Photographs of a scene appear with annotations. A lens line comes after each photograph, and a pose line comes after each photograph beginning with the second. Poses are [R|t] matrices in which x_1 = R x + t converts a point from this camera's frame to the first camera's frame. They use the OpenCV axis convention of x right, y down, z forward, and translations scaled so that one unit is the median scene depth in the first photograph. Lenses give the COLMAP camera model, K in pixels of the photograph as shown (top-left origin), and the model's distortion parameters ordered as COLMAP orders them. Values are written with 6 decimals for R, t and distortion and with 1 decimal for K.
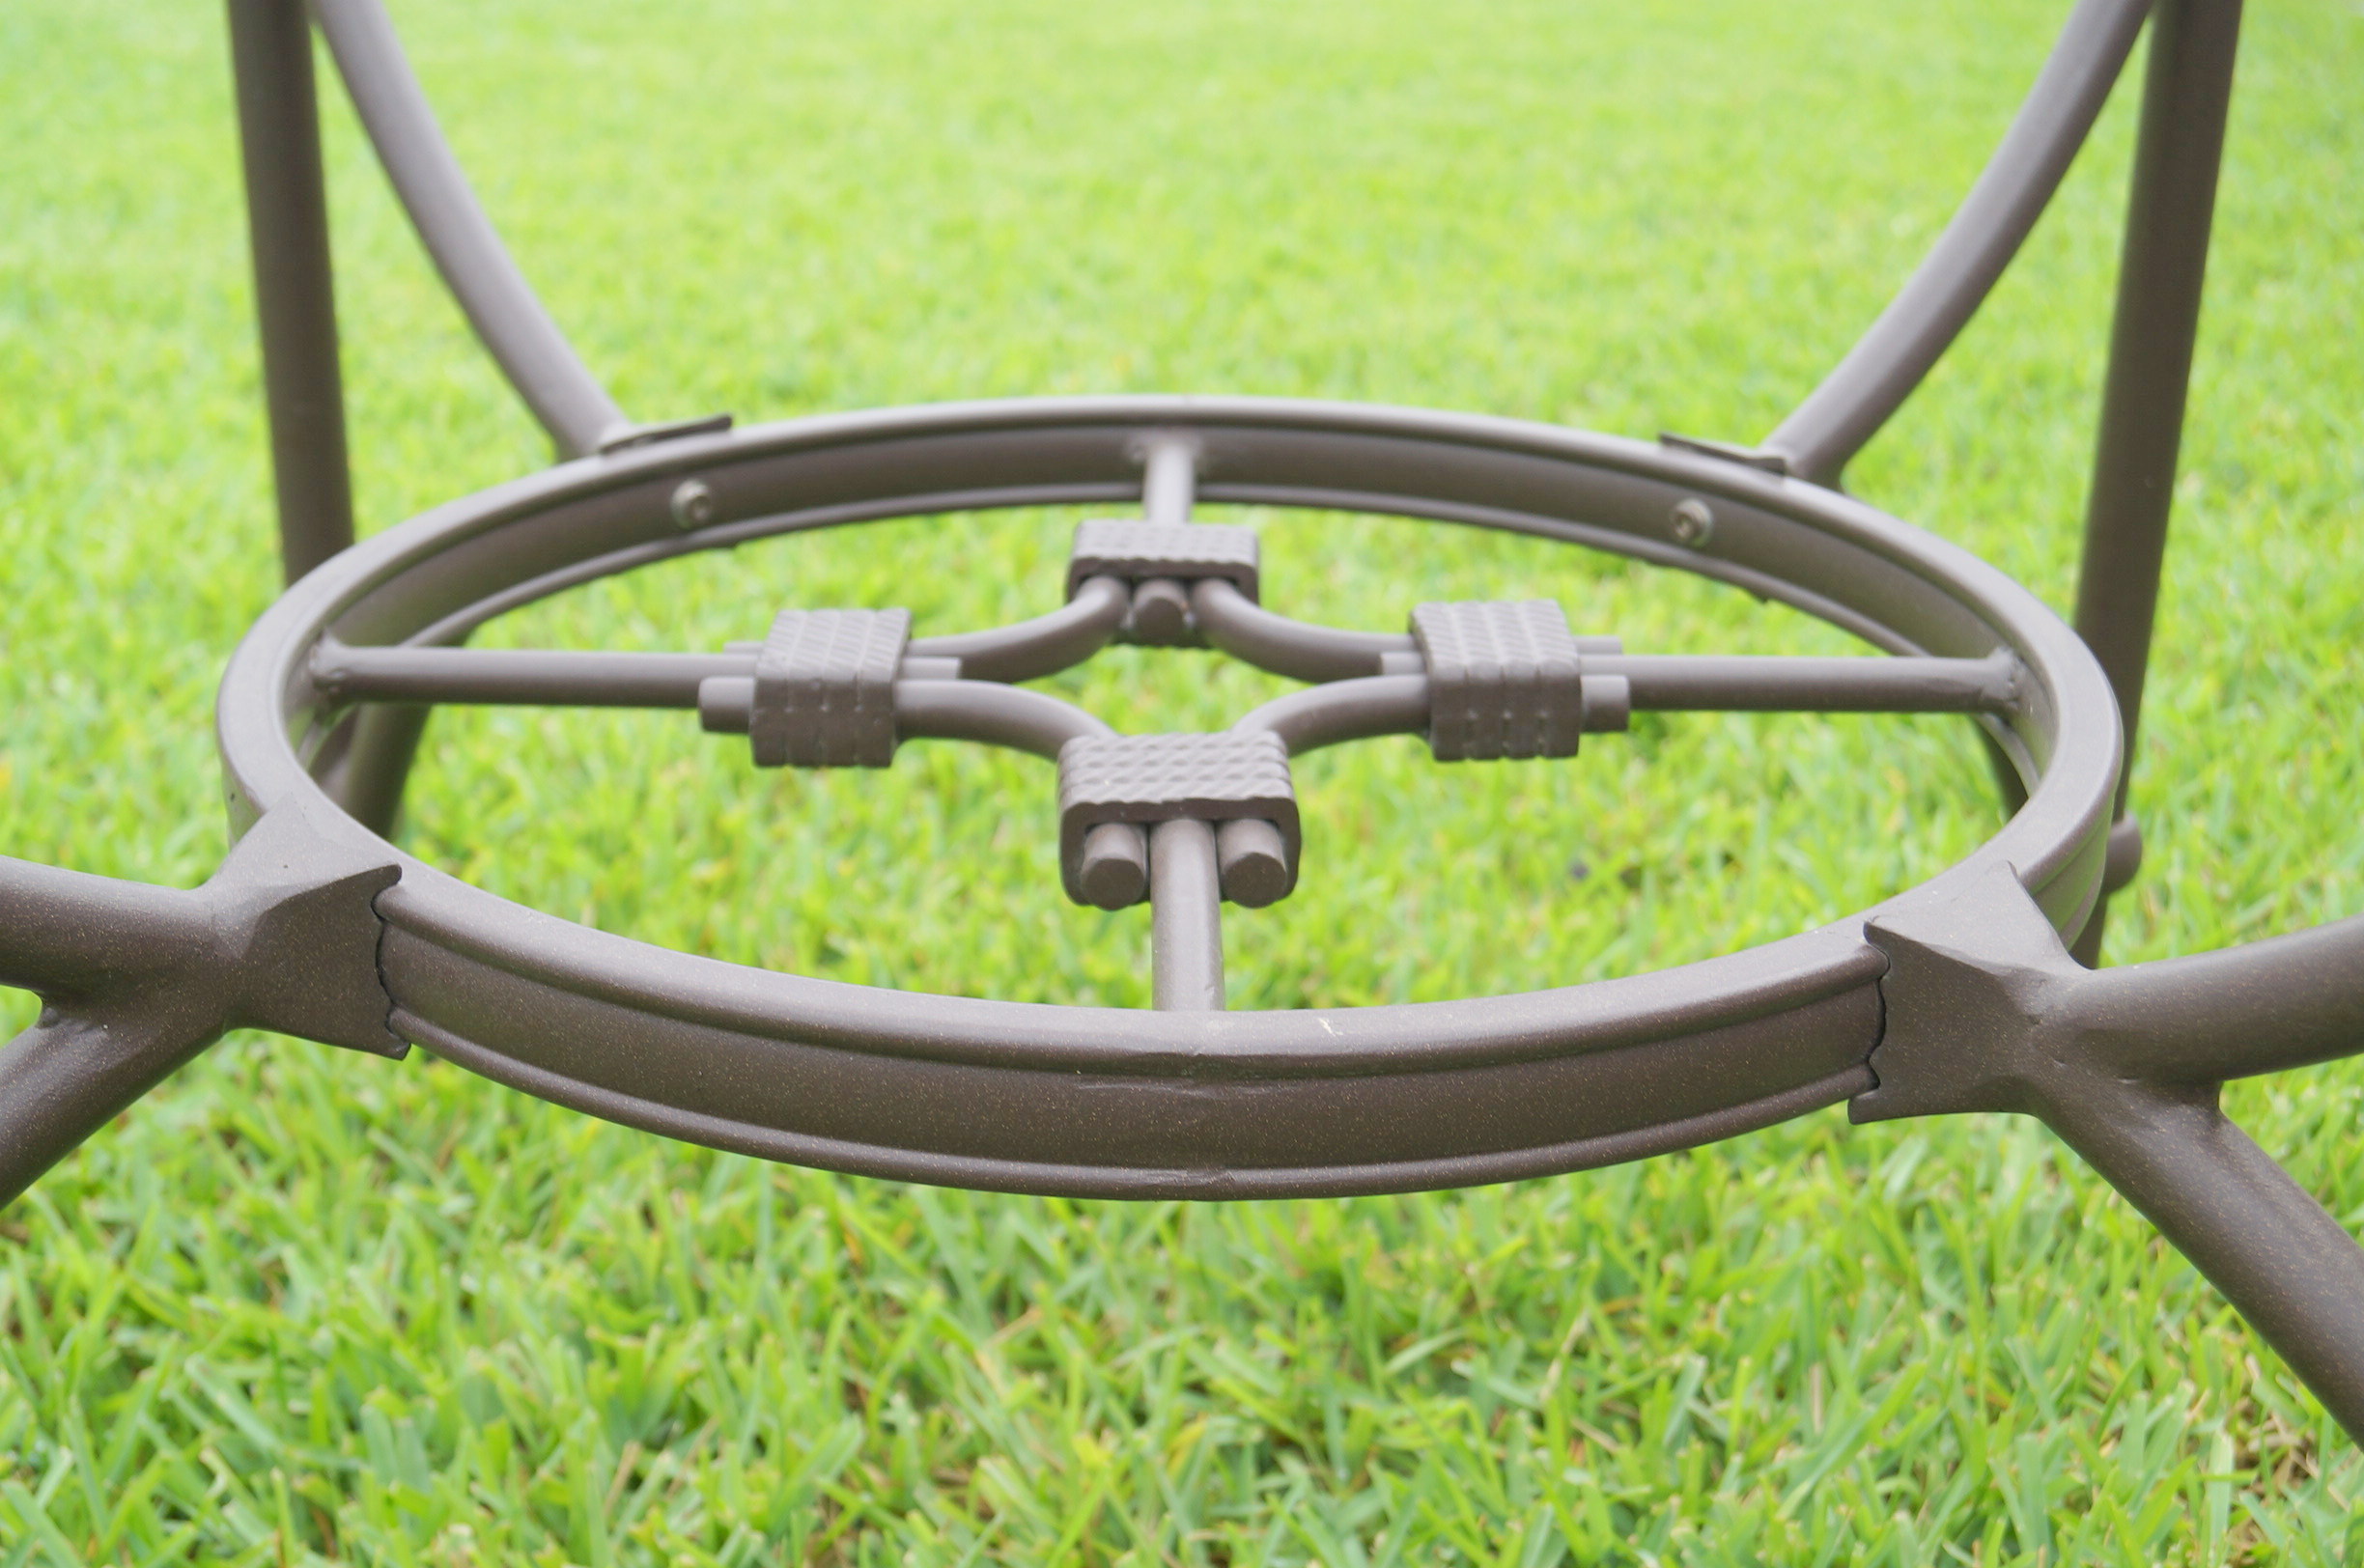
lens RADIAL K [[2888.1, 0, 1193.1], [0, 2888.1, 785.4], [0, 0, 1]] dist [-0.001937, 0.000000]
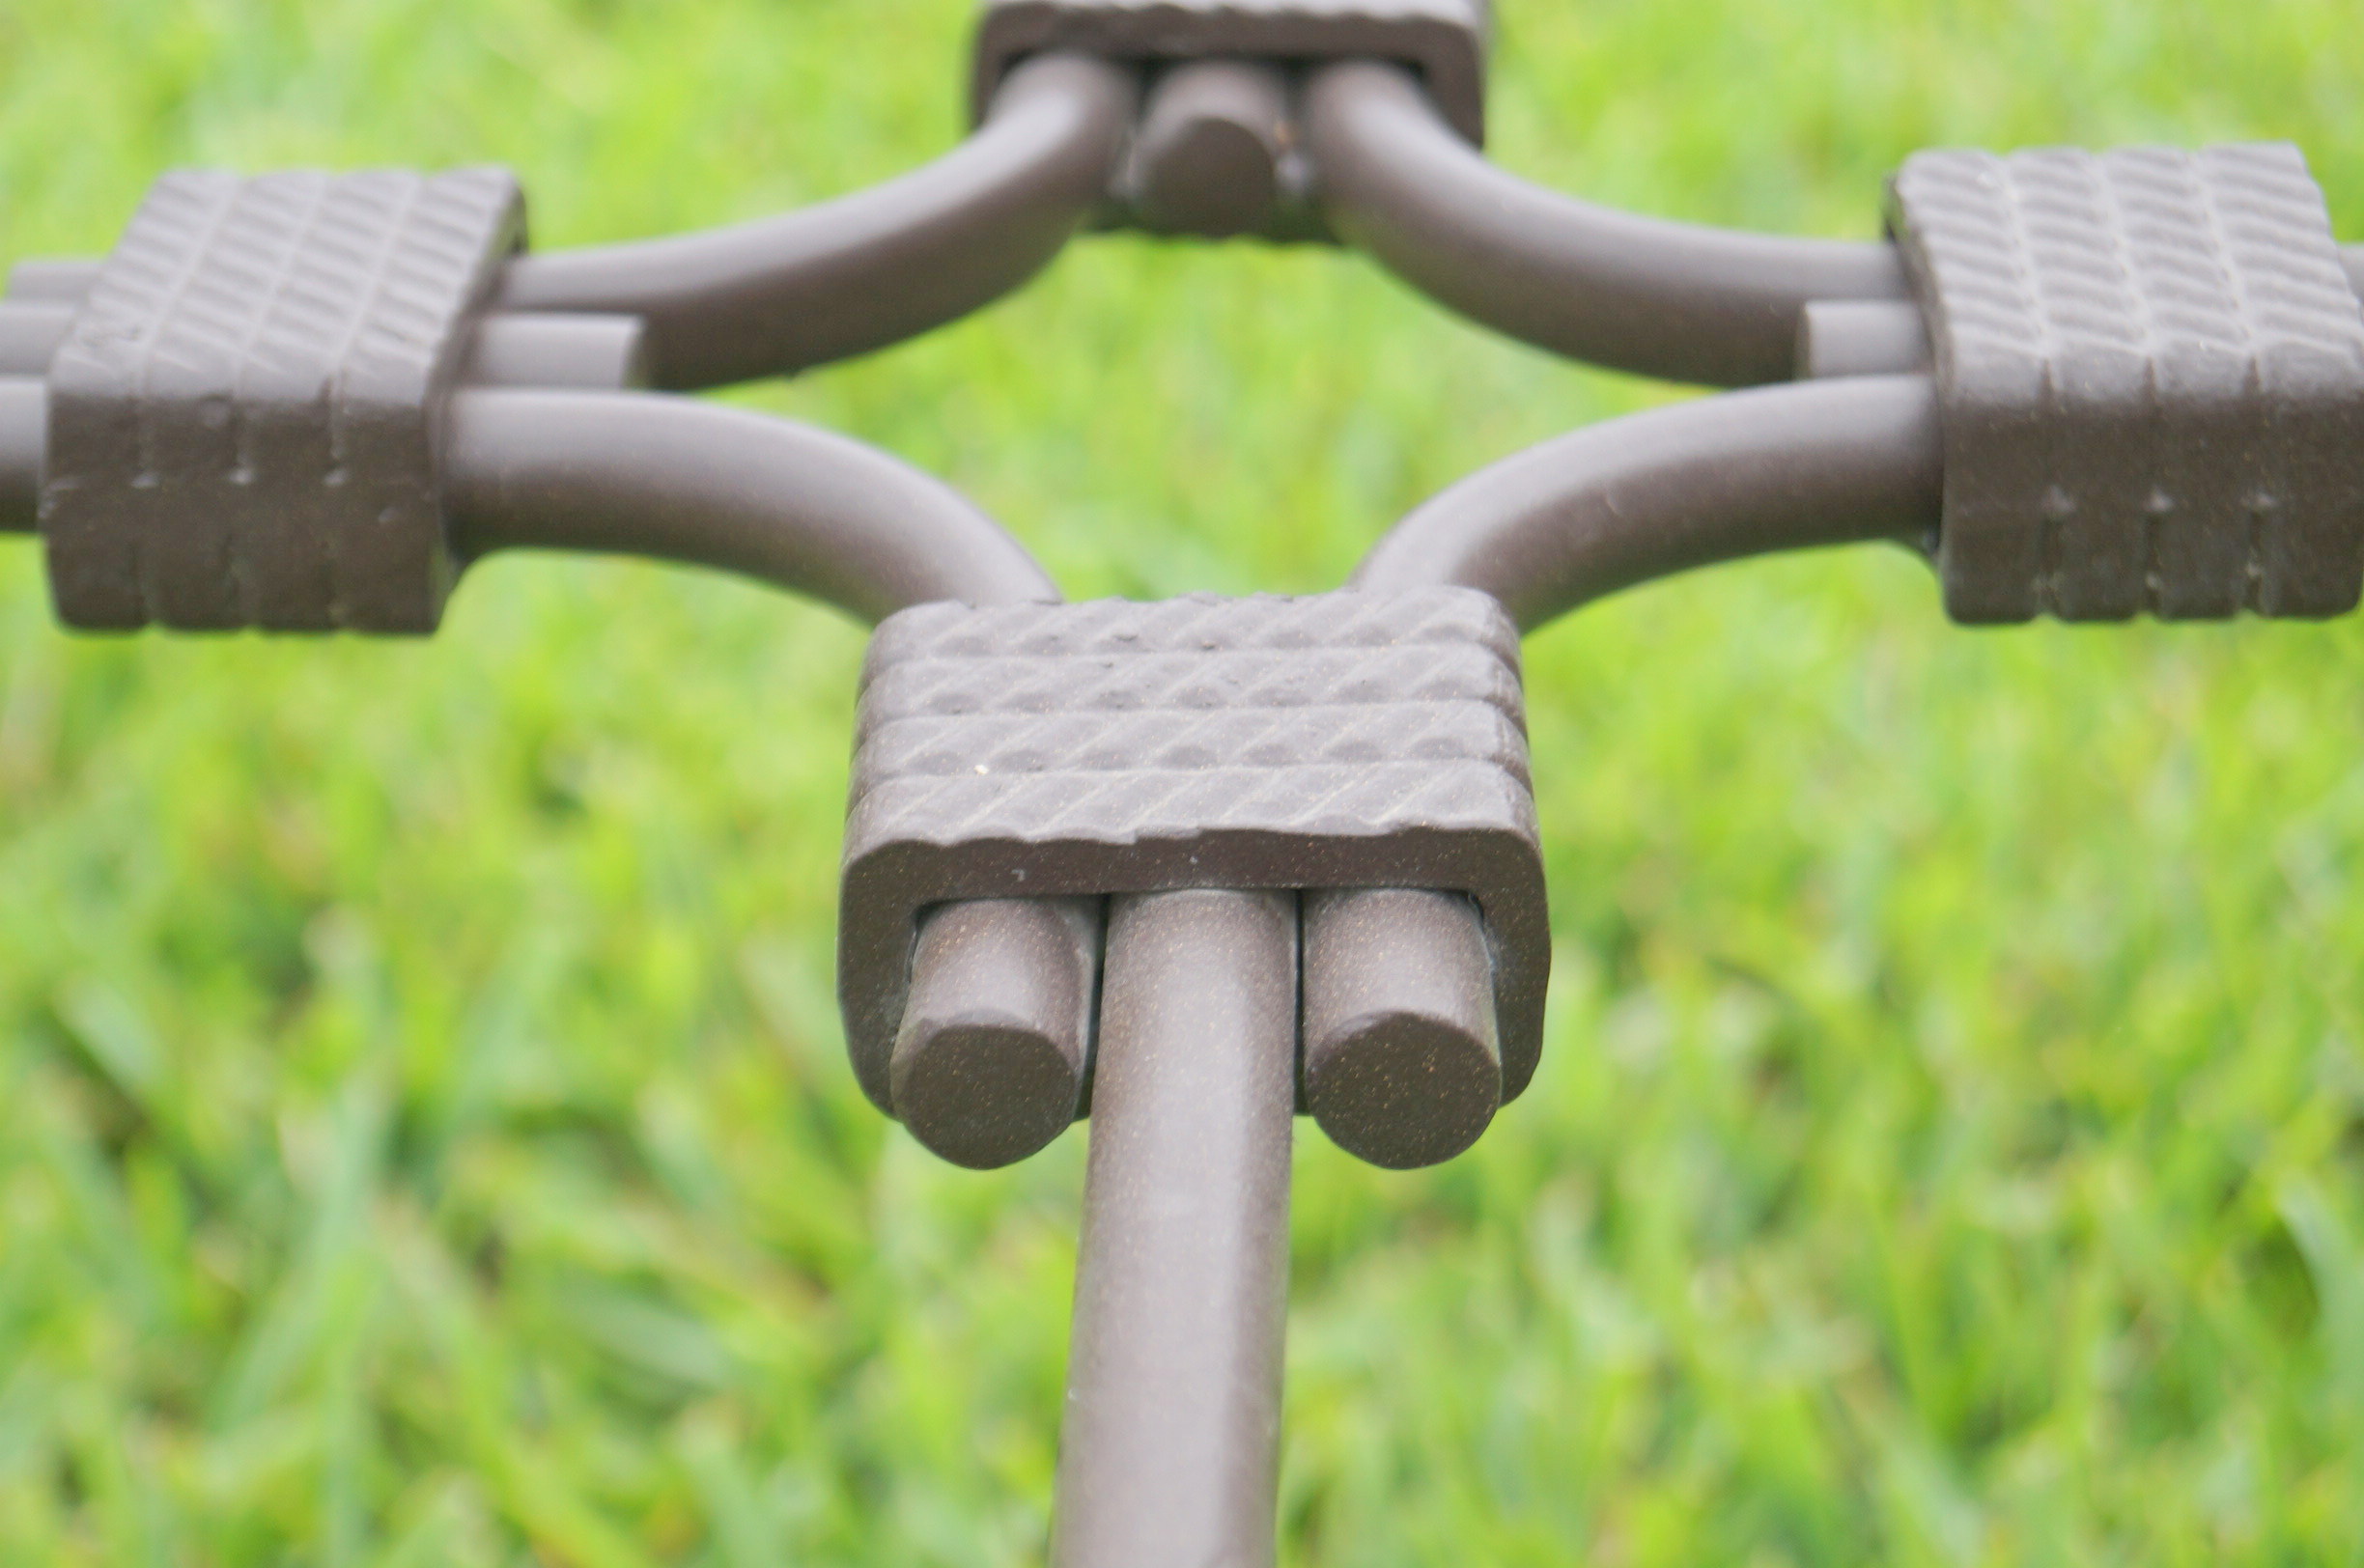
lens RADIAL K [[5347.9, 0, 1170.0], [0, 5347.9, 781.8], [0, 0, 1]] dist [0.069937, 0.000000]
pose [[0.998277, 0.010464, -0.057735, 0.026282], [-0.003816, 0.993463, 0.114086, -0.065089], [0.058551, -0.113670, 0.991792, 0.339468]]
